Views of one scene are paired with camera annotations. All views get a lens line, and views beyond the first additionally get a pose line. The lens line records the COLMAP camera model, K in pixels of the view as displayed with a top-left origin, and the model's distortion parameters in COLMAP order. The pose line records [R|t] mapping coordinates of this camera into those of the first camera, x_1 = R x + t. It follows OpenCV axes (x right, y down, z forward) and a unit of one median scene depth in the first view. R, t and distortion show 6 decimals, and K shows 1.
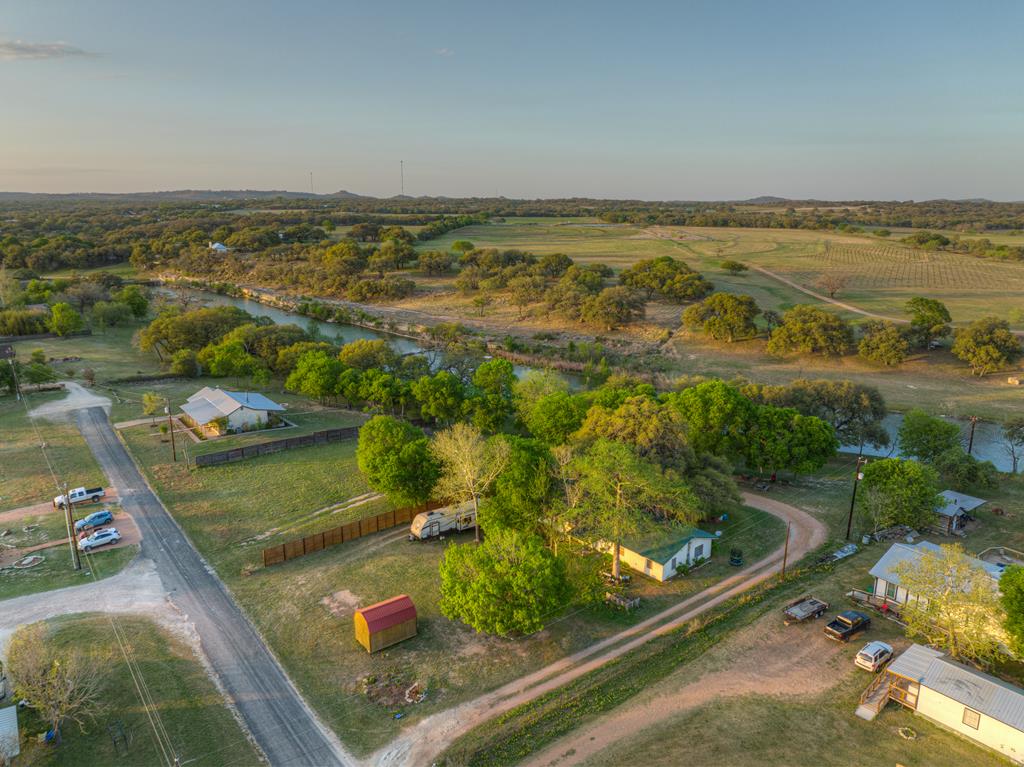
lens RADIAL K [[723.2, 0, 512.0], [0, 723.2, 383.5], [0, 0, 1]] dist [-0.031948, -0.002894]
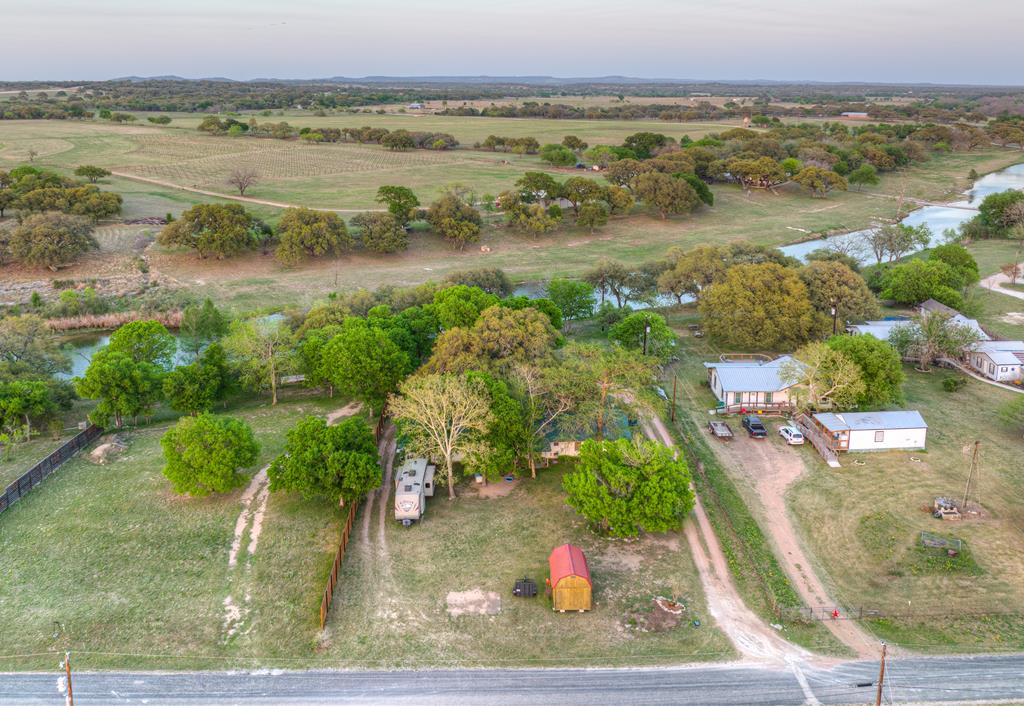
lens RADIAL K [[878.4, 0, 512.0], [0, 878.4, 353.0], [0, 0, 1]] dist [-0.034544, 0.005491]
pose [[0.570608, -0.238317, 0.785883, -0.866702], [0.193786, 0.969016, 0.153149, -0.108233], [-0.798031, 0.064905, 0.599111, 0.321542]]
